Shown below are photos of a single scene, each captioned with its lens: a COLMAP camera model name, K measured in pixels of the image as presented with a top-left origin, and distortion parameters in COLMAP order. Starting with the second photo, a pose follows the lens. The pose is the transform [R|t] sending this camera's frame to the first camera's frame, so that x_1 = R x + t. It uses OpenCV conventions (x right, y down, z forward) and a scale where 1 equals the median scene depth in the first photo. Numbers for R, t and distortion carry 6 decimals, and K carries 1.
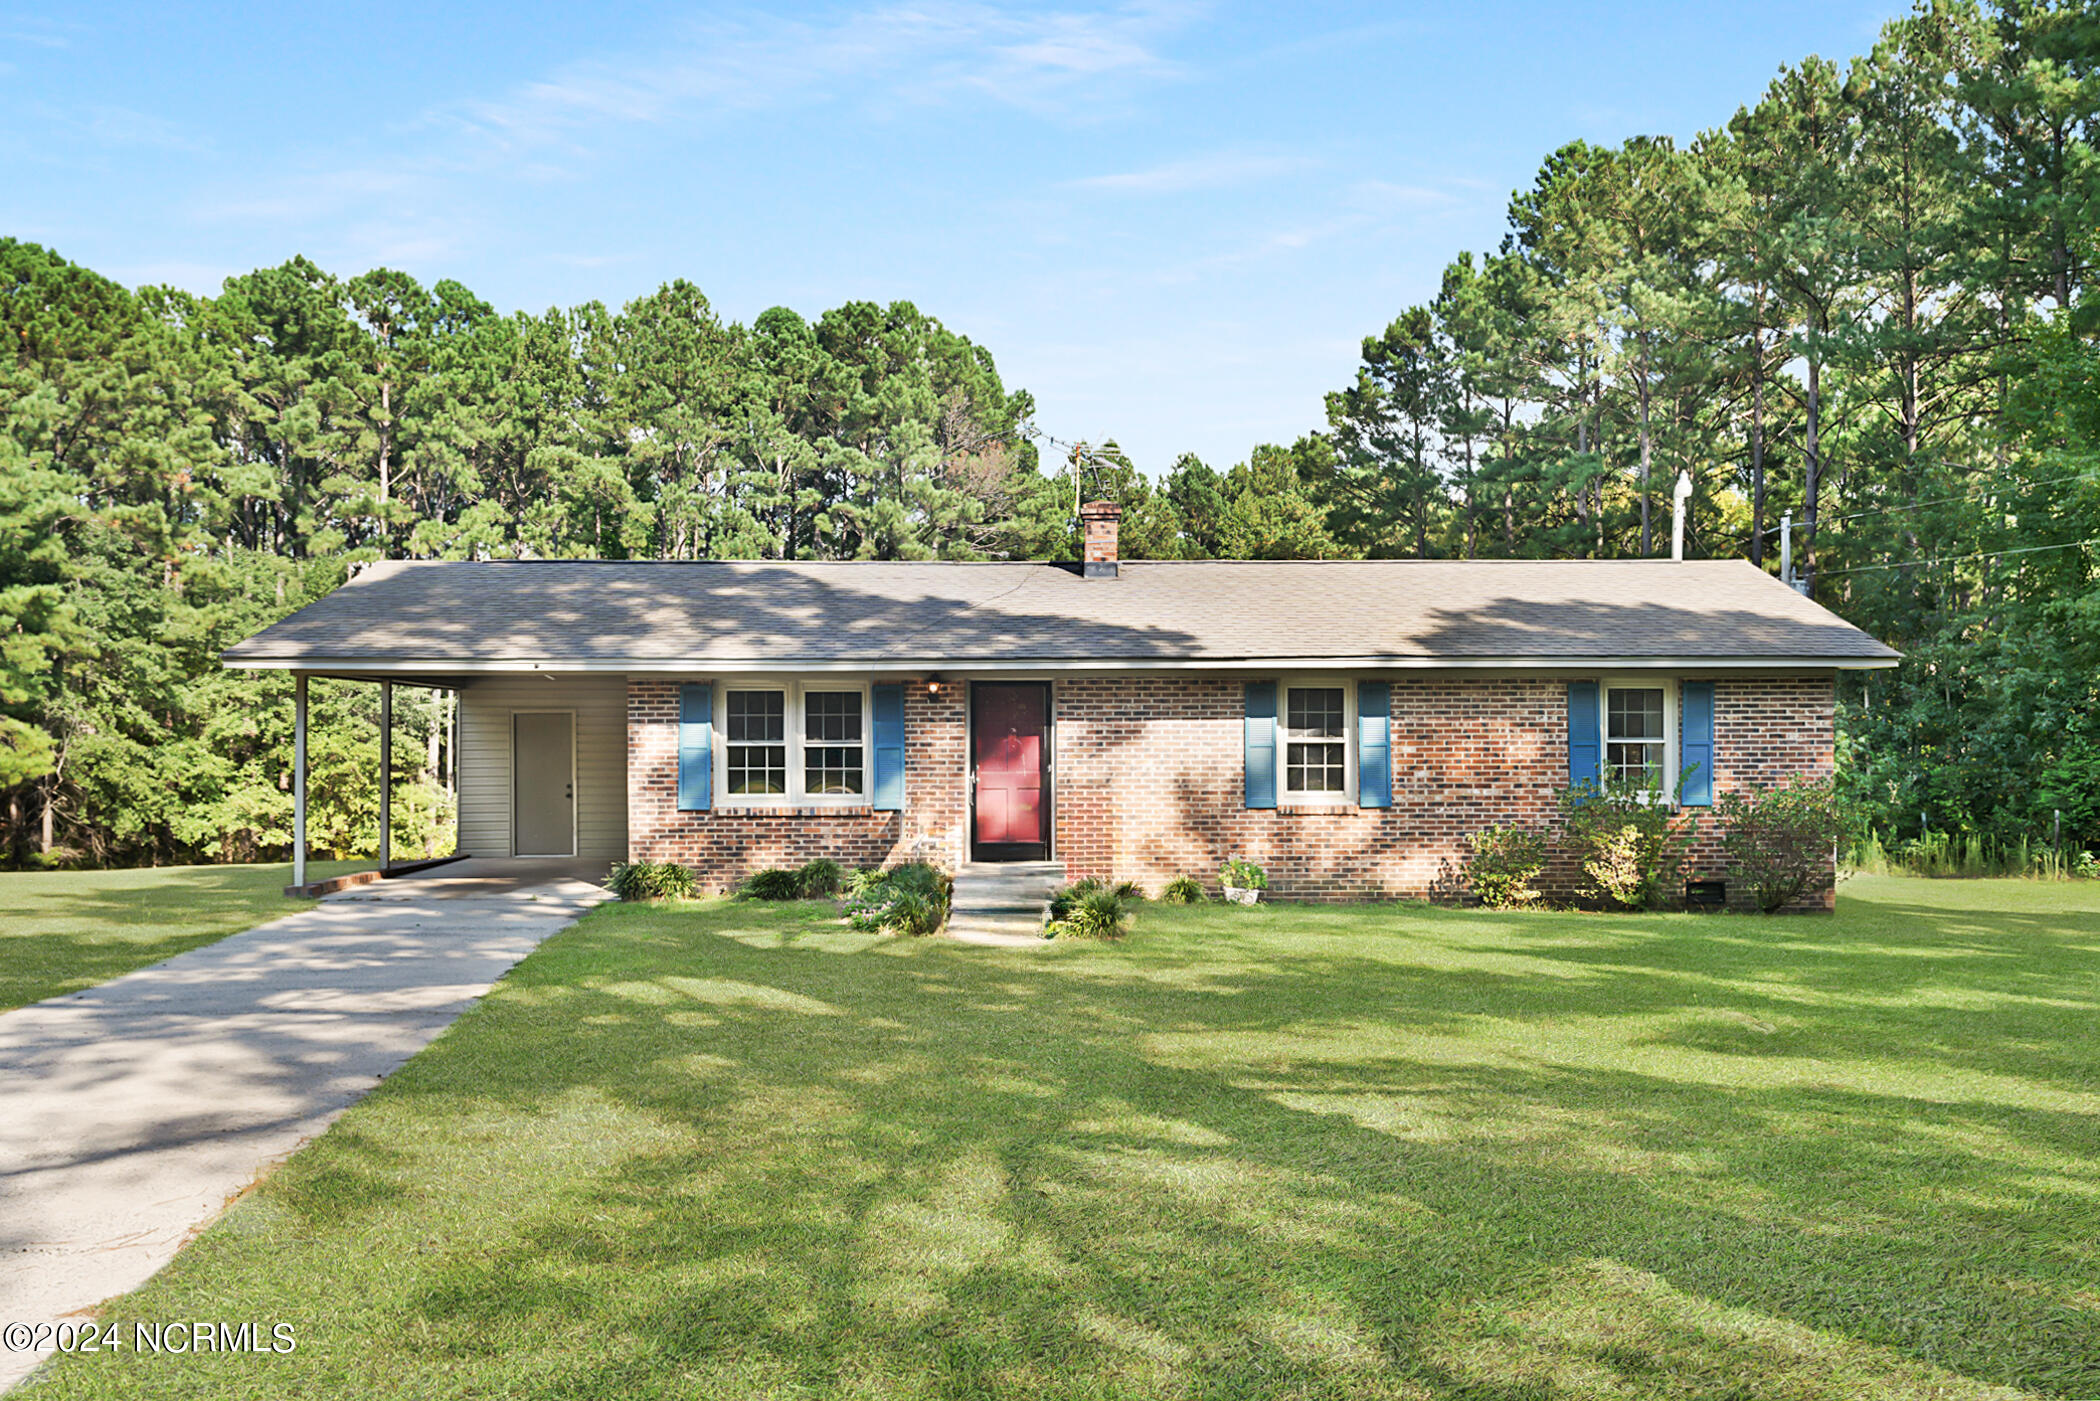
lens RADIAL K [[1680.1, 0, 1106.3], [0, 1680.1, 736.2], [0, 0, 1]] dist [0.010900, -0.004794]
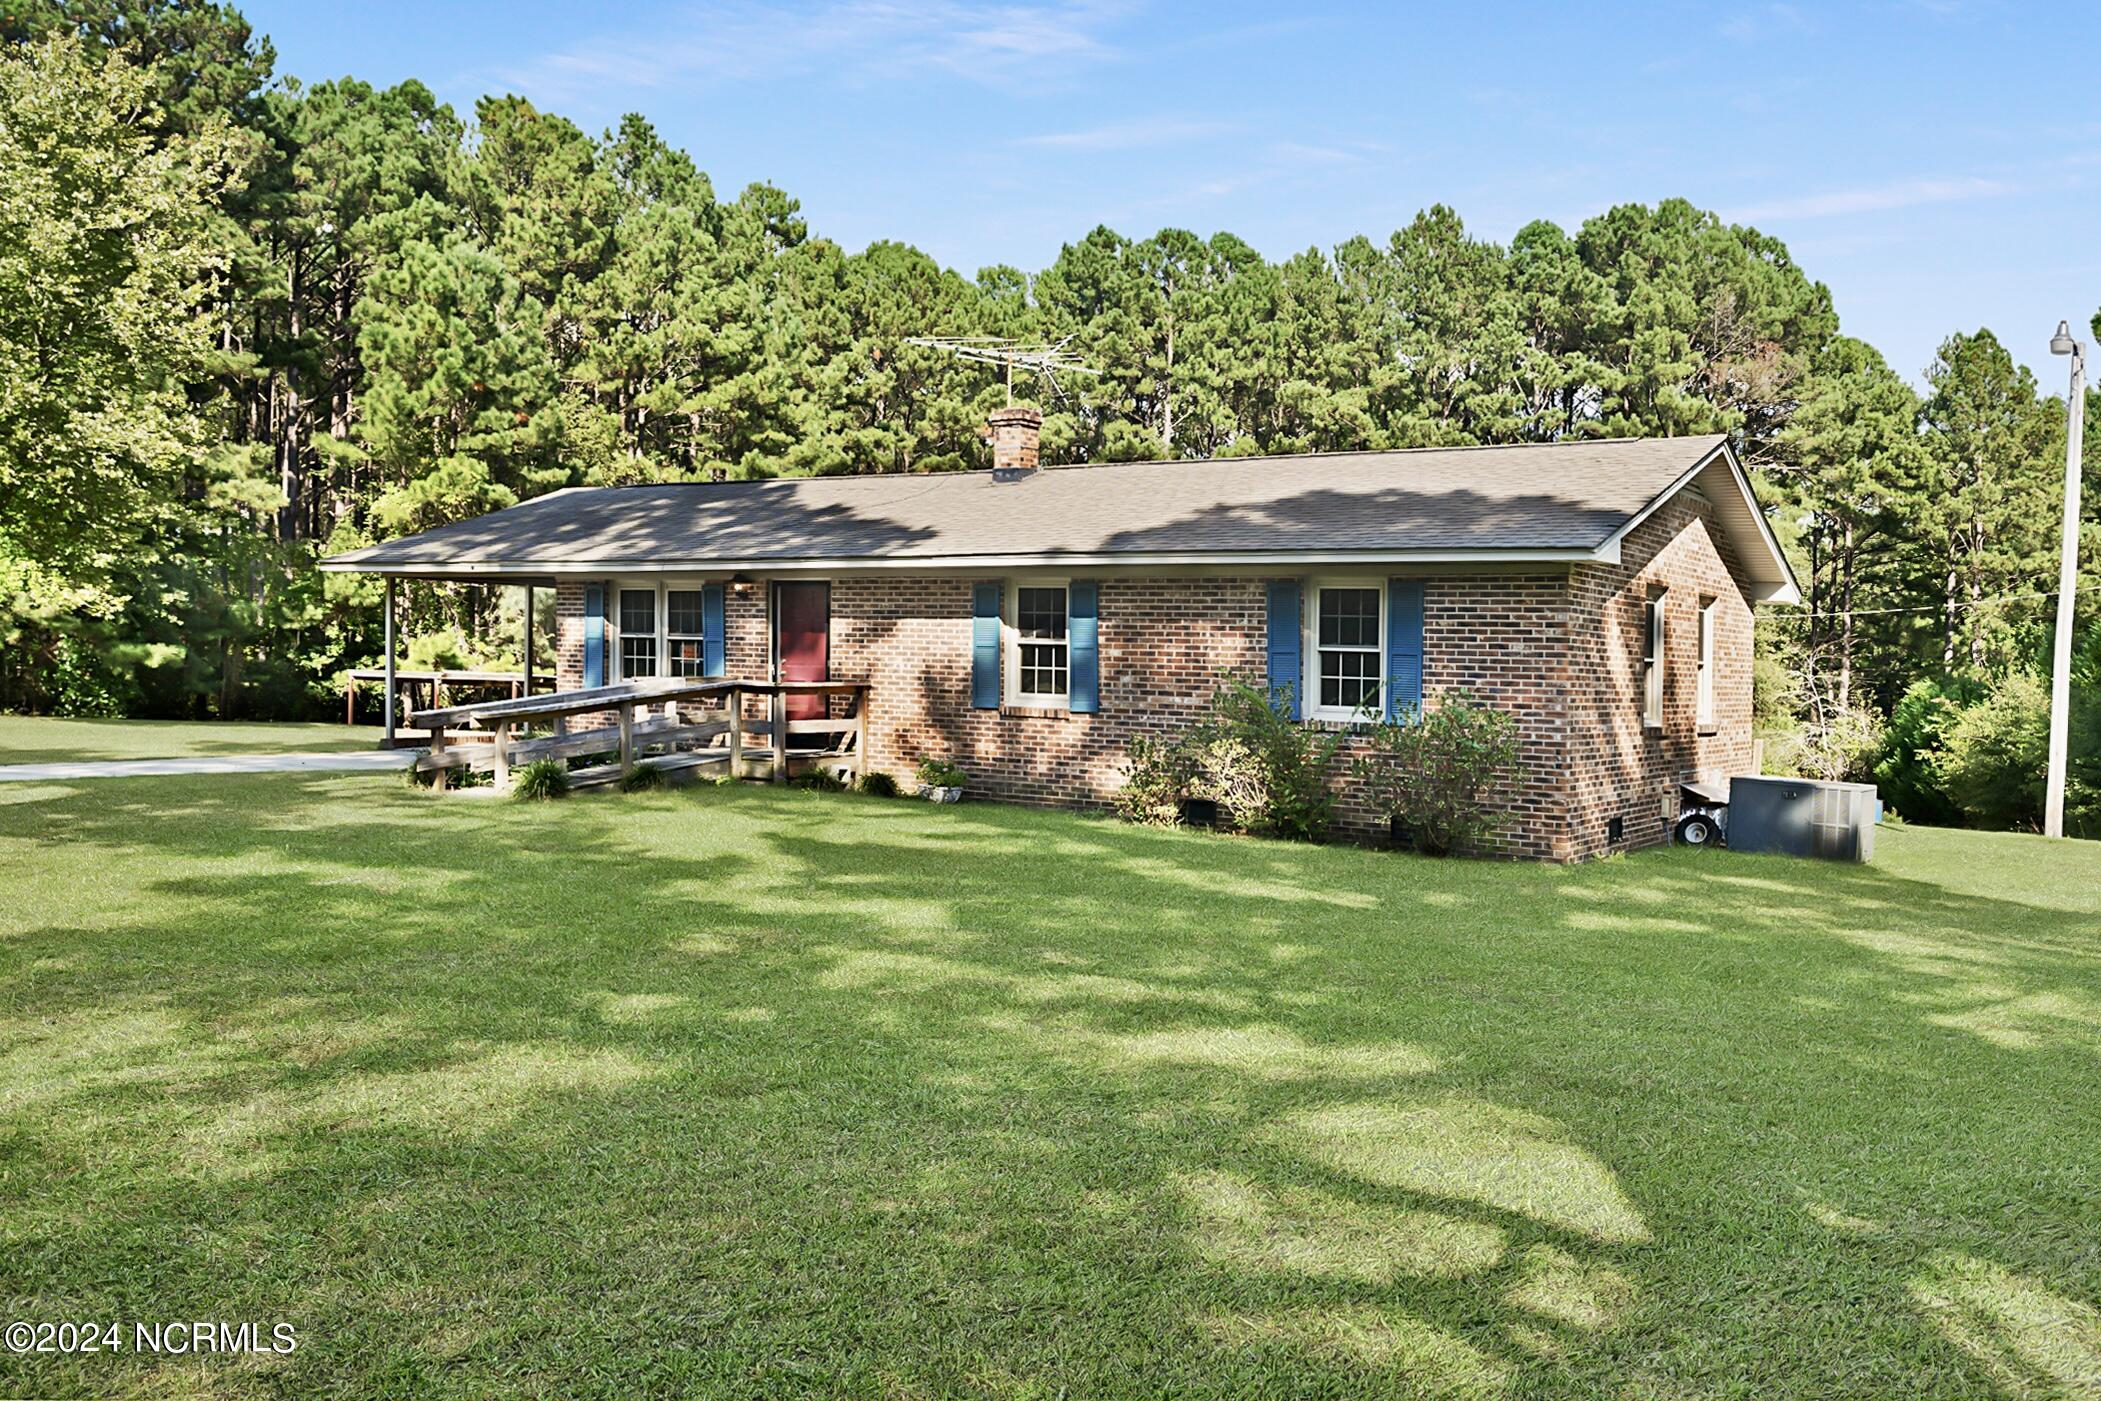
lens RADIAL K [[1680.9, 0, 1106.8], [0, 1680.9, 736.2], [0, 0, 1]] dist [0.010900, -0.004794]
pose [[0.839435, 0.048495, -0.541293, 0.684066], [-0.026511, 0.998479, 0.048343, 0.009027], [0.542814, -0.026231, 0.839443, 0.195784]]
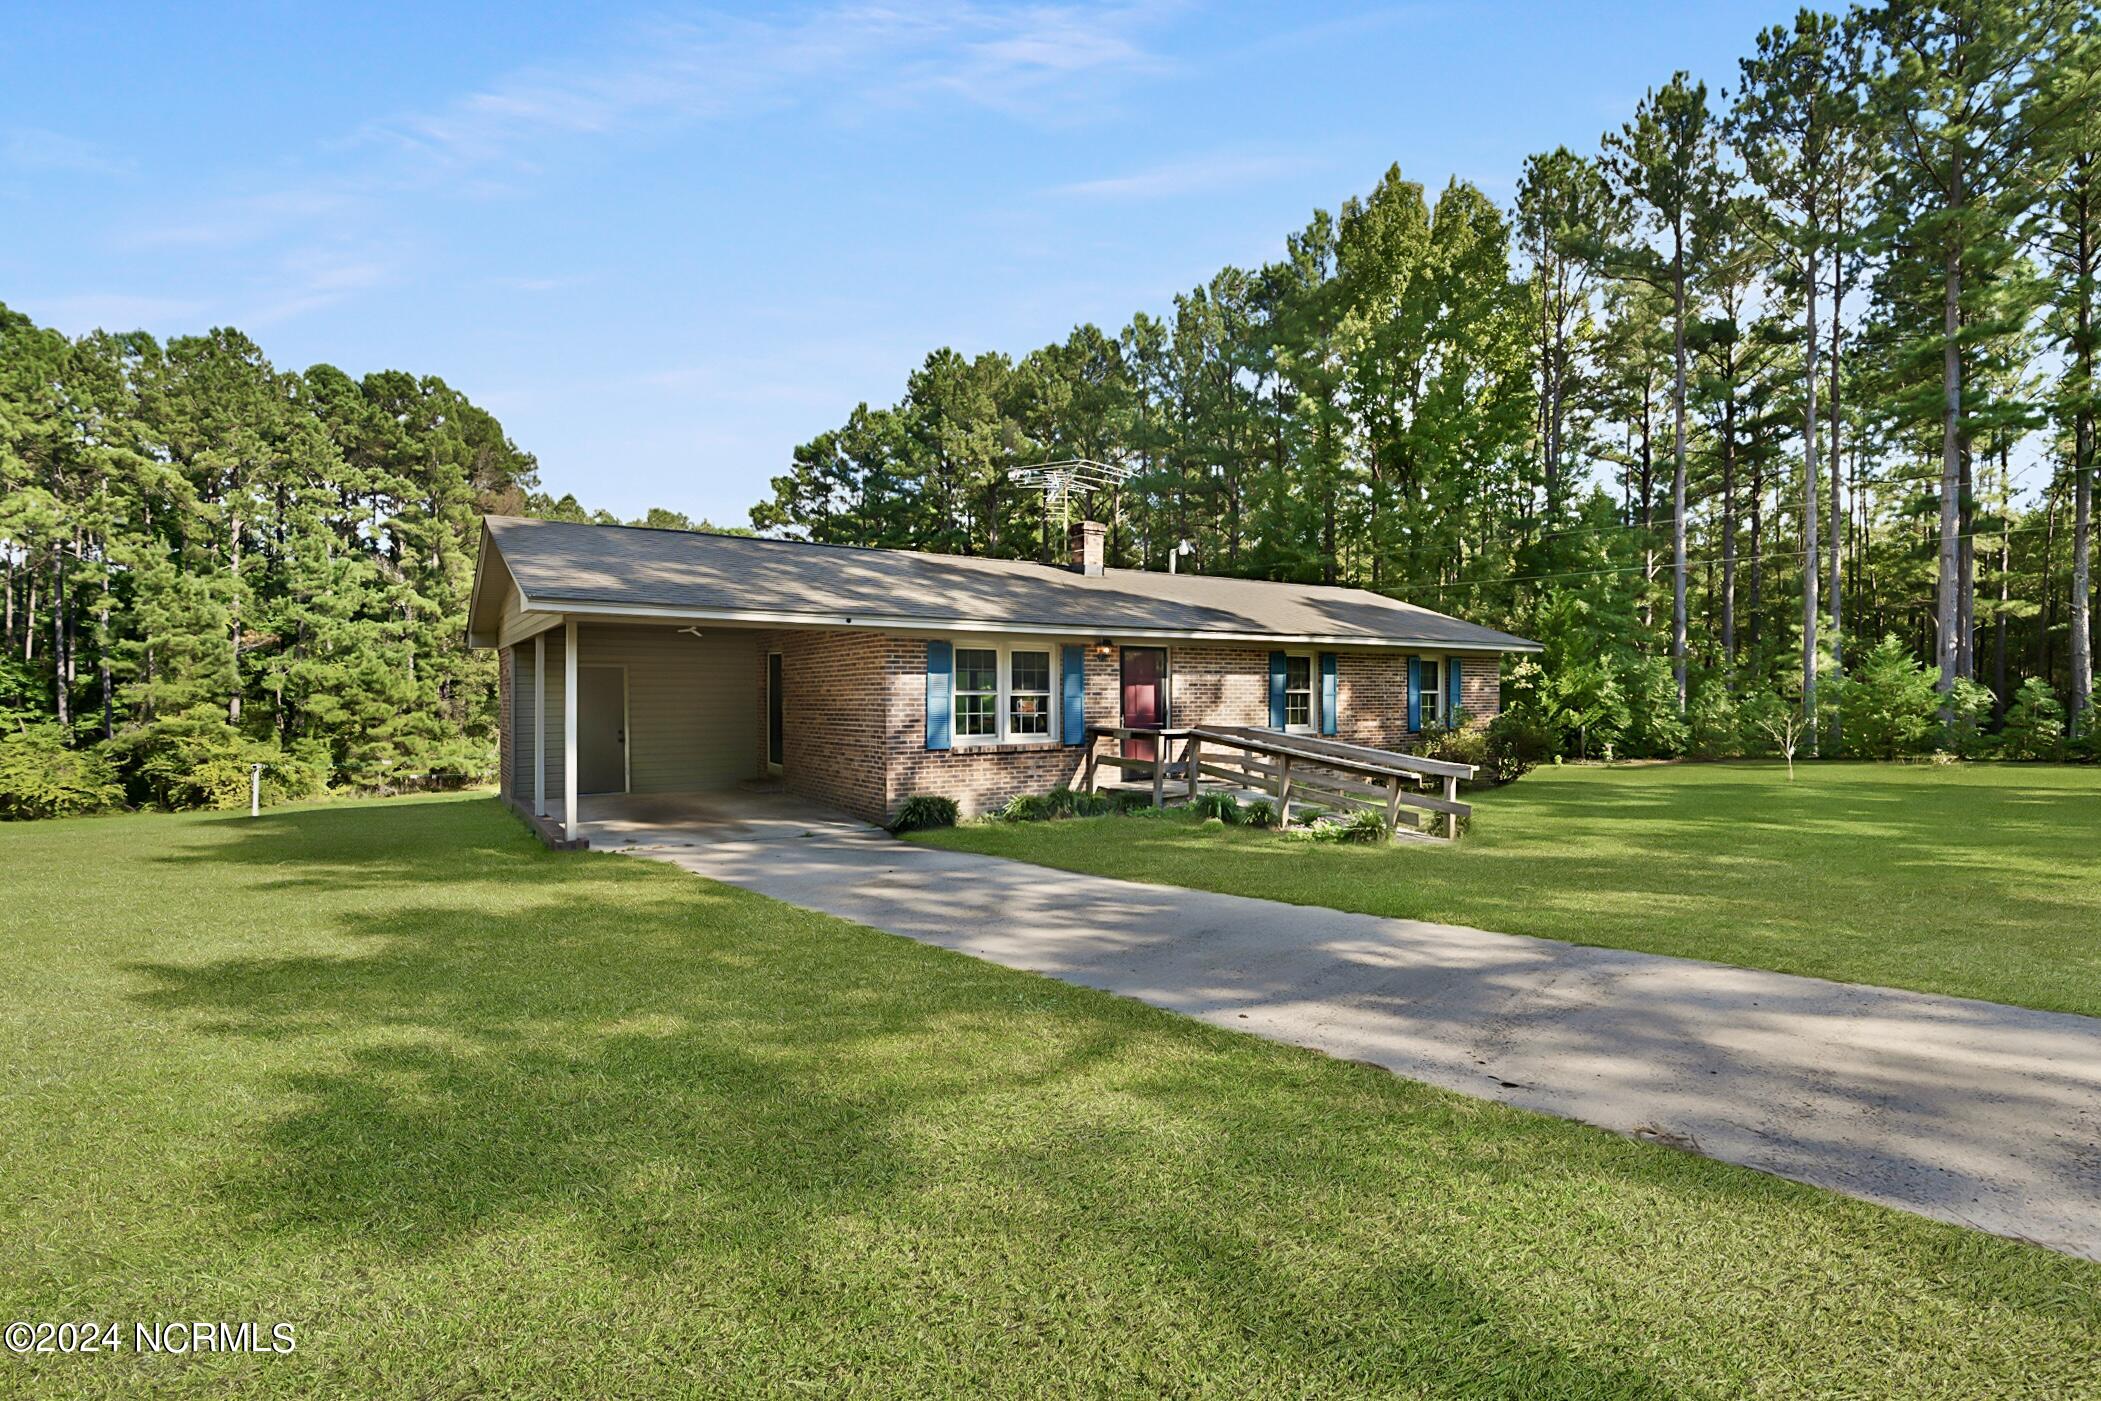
lens RADIAL K [[944.6, 0, 1050.5], [0, 944.6, 700.5], [0, 0, 1]] dist [-0.008039, 0.000565]
pose [[0.849272, -0.004379, 0.527937, -0.514010], [-0.000061, 0.999965, 0.008392, 0.003880], [-0.527955, -0.007160, 0.849242, 0.387676]]
